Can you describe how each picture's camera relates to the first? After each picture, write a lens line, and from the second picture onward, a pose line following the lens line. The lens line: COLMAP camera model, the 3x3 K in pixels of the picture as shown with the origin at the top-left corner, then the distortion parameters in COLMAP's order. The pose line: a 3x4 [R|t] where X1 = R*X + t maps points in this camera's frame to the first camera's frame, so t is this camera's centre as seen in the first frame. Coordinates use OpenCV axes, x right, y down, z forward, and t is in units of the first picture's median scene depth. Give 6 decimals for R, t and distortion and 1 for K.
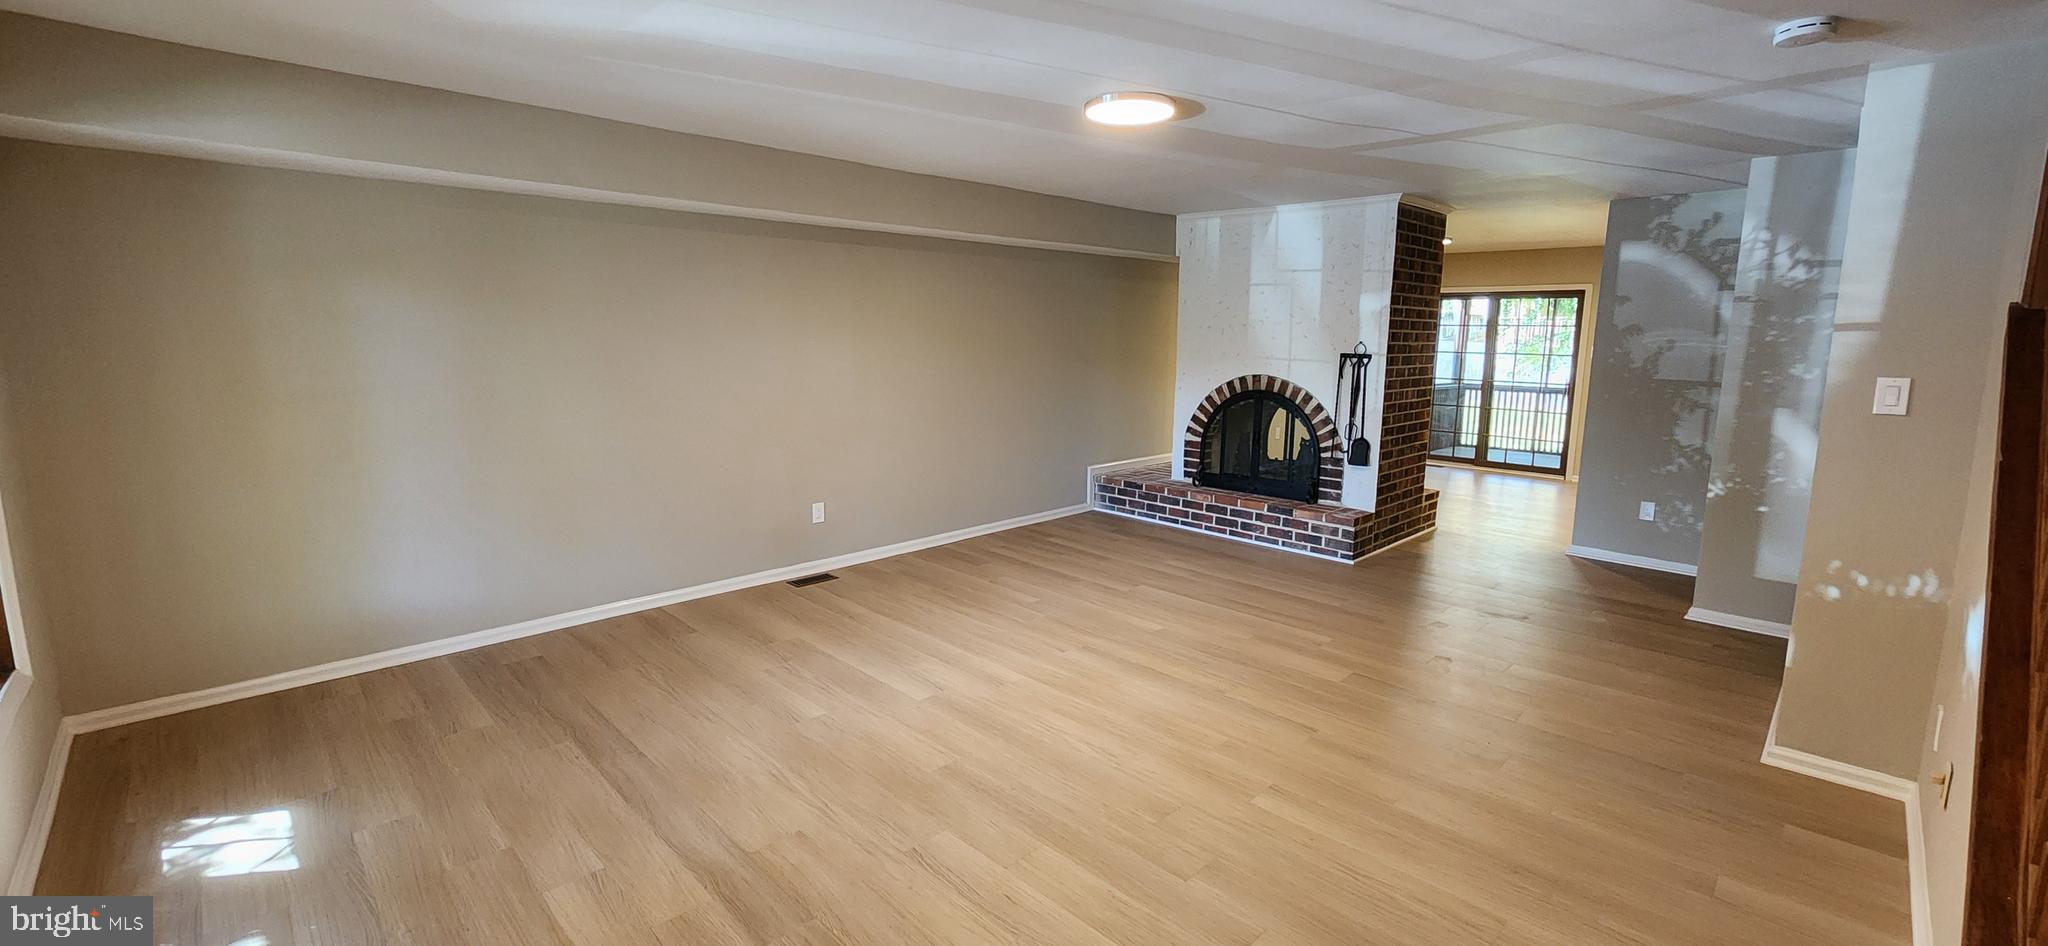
lens RADIAL K [[835.3, 0, 1017.7], [0, 835.3, 448.7], [0, 0, 1]] dist [-0.004043, 0.001387]
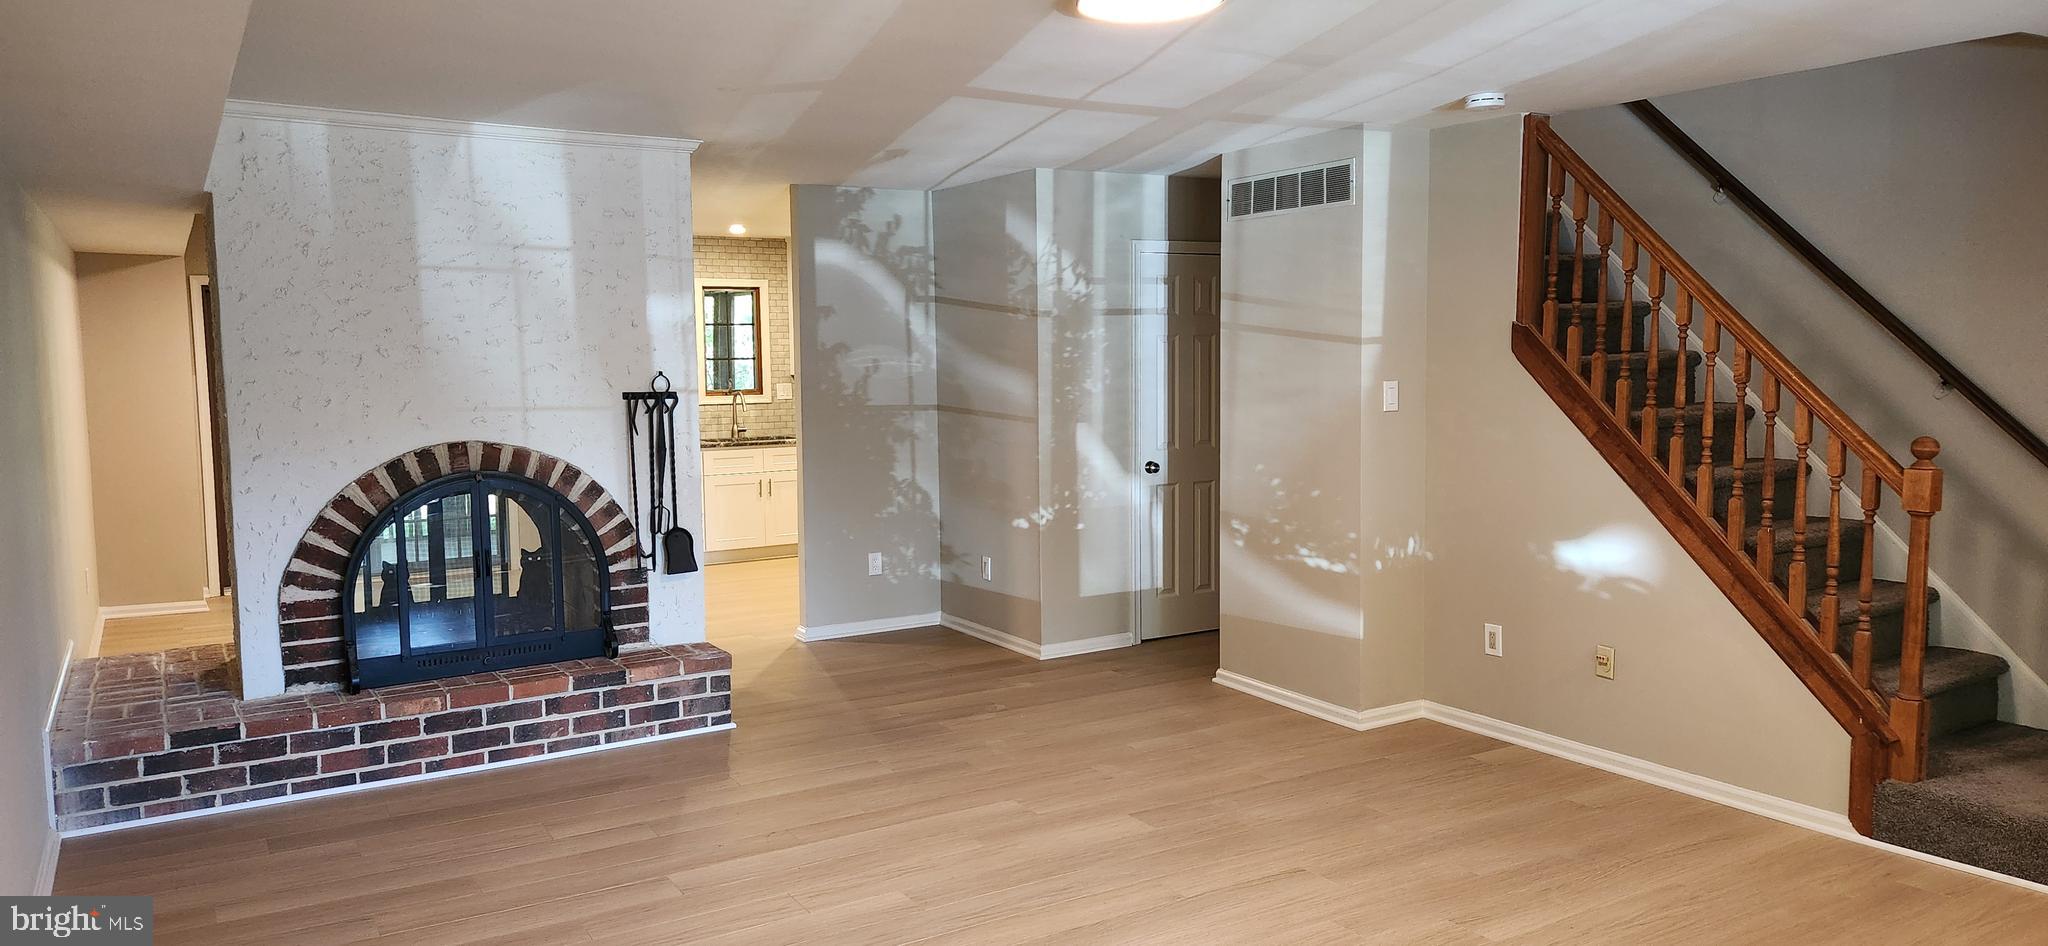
lens RADIAL K [[1360.7, 0, 1023.3], [0, 1360.7, 461.4], [0, 0, 1]] dist [0.062457, -0.028238]
pose [[0.216577, -0.091191, 0.971997, -0.522699], [0.151093, 0.986763, 0.058910, -0.084492], [-0.964503, 0.134103, 0.227489, 0.539307]]
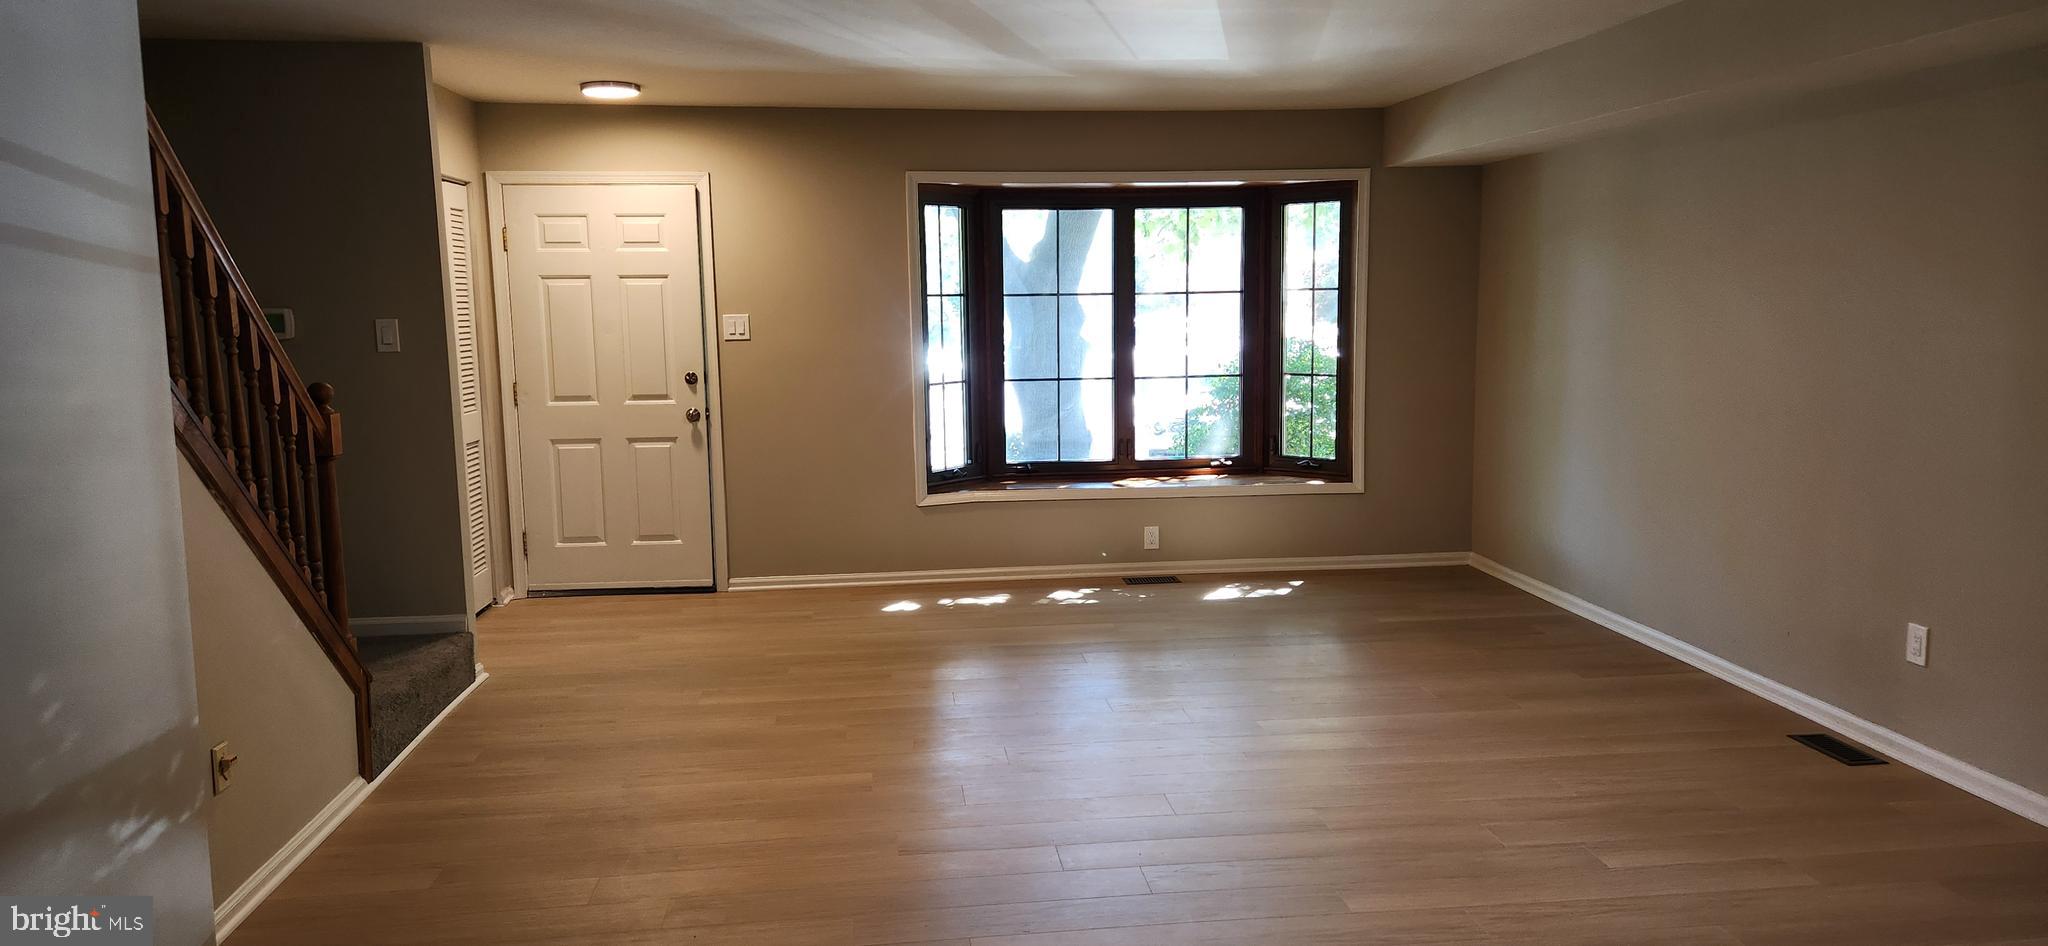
lens RADIAL K [[1360.7, 0, 1016.7], [0, 1360.7, 475.0], [0, 0, 1]] dist [0.062457, -0.028238]
pose [[-0.622651, 0.102265, -0.775788, 0.682141], [-0.099592, 0.973004, 0.208195, -0.130557], [0.776136, 0.206896, -0.595657, 0.999871]]
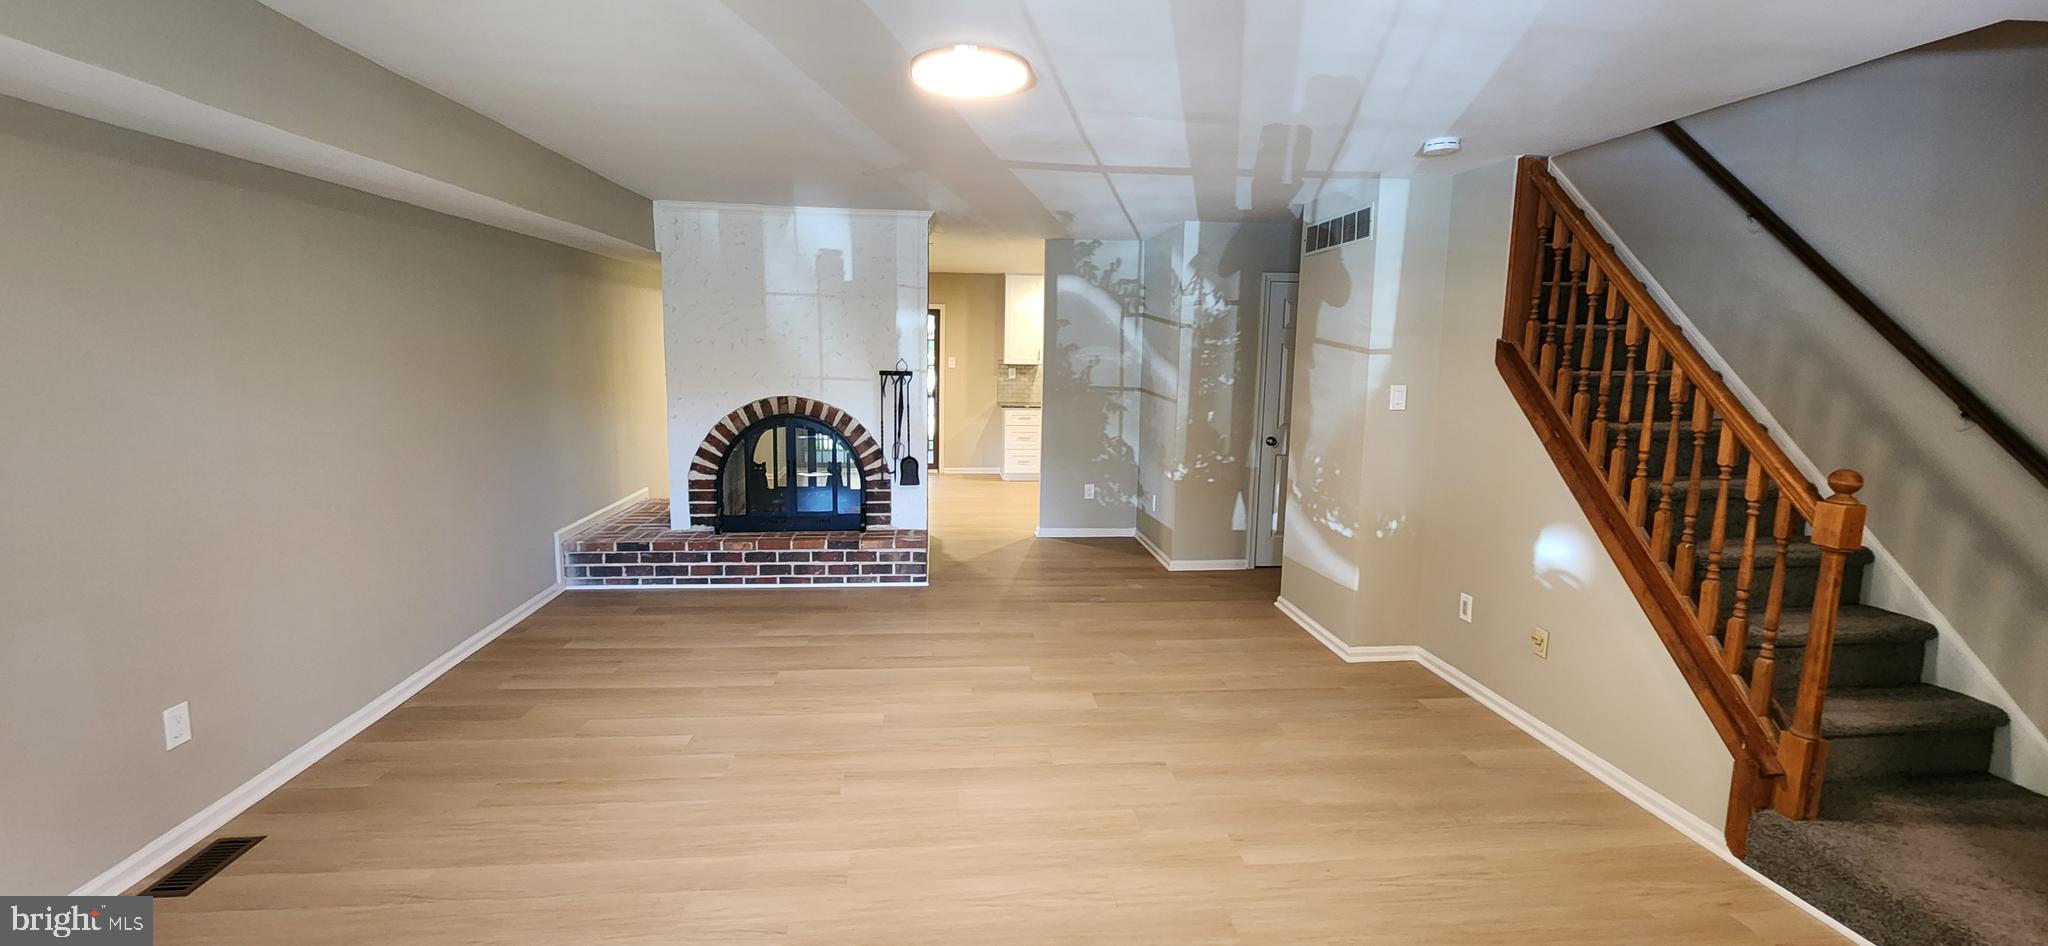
lens RADIAL K [[835.3, 0, 1018.8], [0, 835.3, 448.7], [0, 0, 1]] dist [-0.004043, 0.001387]
pose [[0.623312, -0.092843, 0.776442, -0.278669], [0.099844, 0.994249, 0.038734, -0.048861], [-0.775573, 0.053379, 0.628997, 0.294576]]
